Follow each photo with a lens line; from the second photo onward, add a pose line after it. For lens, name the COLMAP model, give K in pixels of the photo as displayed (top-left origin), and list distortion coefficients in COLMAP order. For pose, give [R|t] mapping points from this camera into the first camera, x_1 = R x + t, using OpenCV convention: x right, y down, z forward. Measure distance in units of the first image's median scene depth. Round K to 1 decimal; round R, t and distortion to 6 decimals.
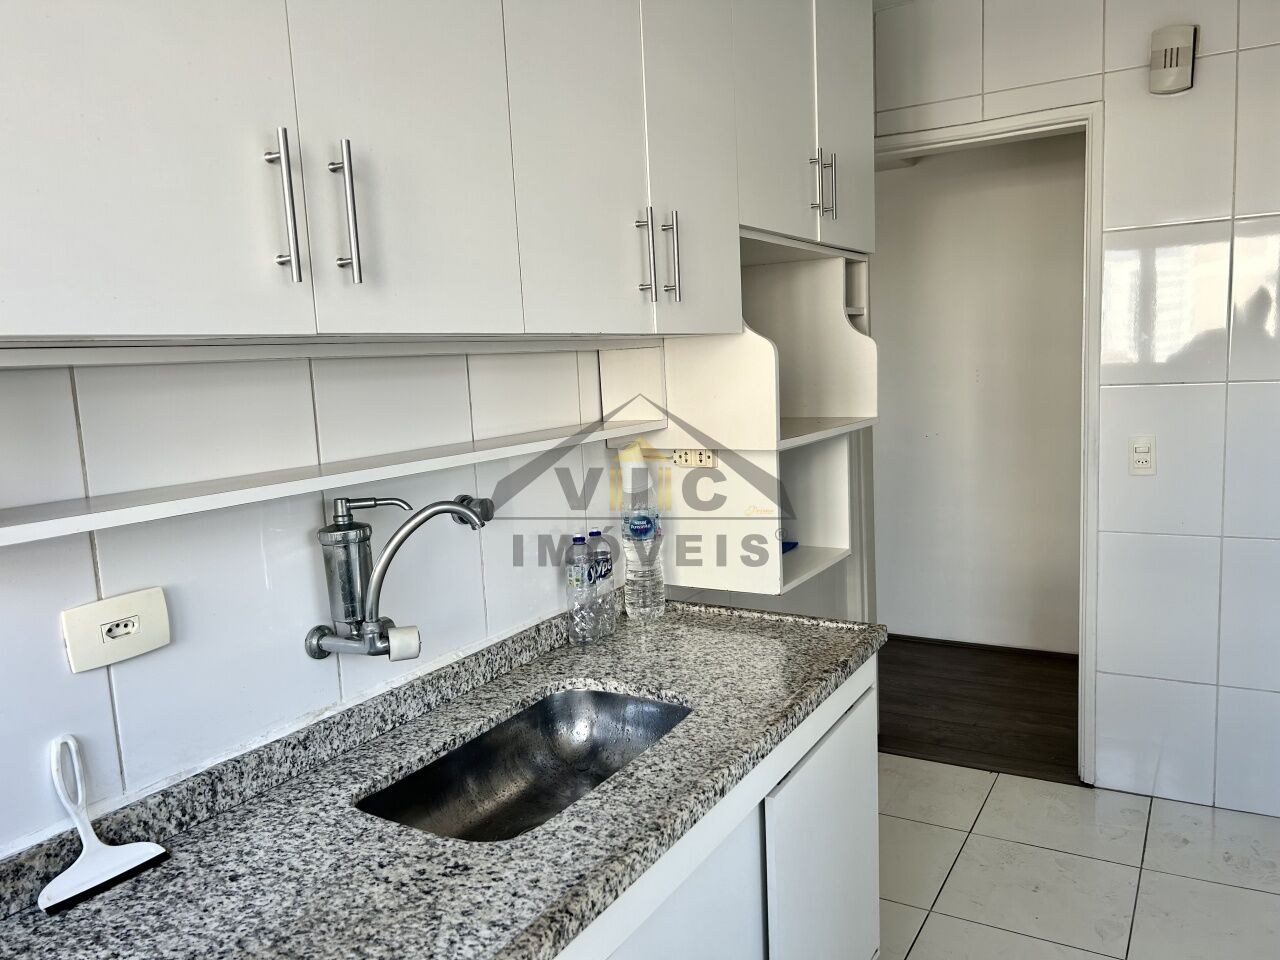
lens RADIAL K [[953.1, 0, 648.6], [0, 953.1, 486.2], [0, 0, 1]] dist [0.053483, -0.065603]
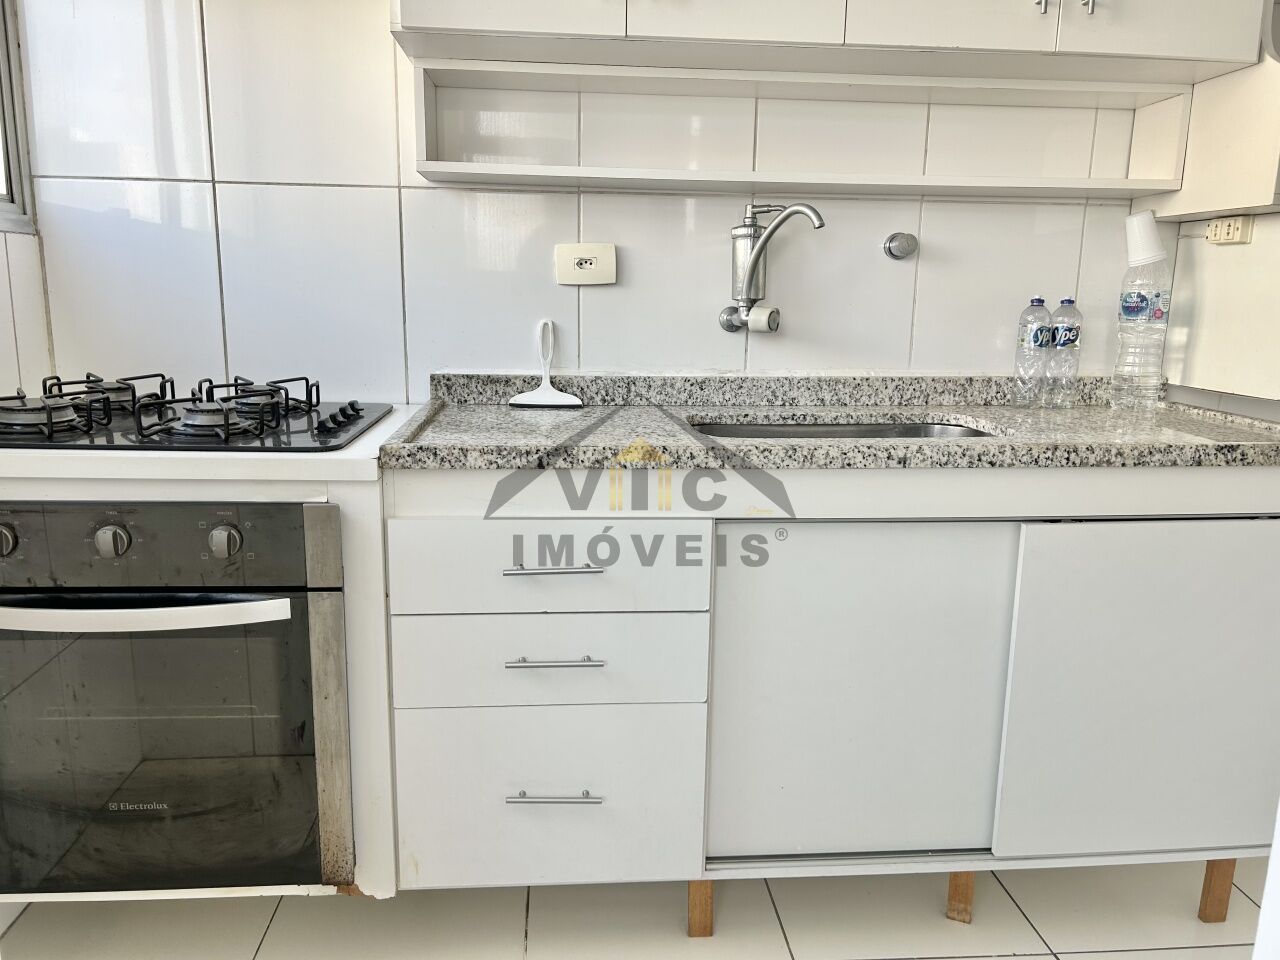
lens RADIAL K [[953.1, 0, 642.8], [0, 953.1, 485.0], [0, 0, 1]] dist [0.053483, -0.065603]
pose [[0.579054, 0.218359, -0.785504, 0.679564], [-0.153848, 0.975422, 0.157740, 0.194998], [0.800642, 0.029508, 0.598416, 0.103641]]
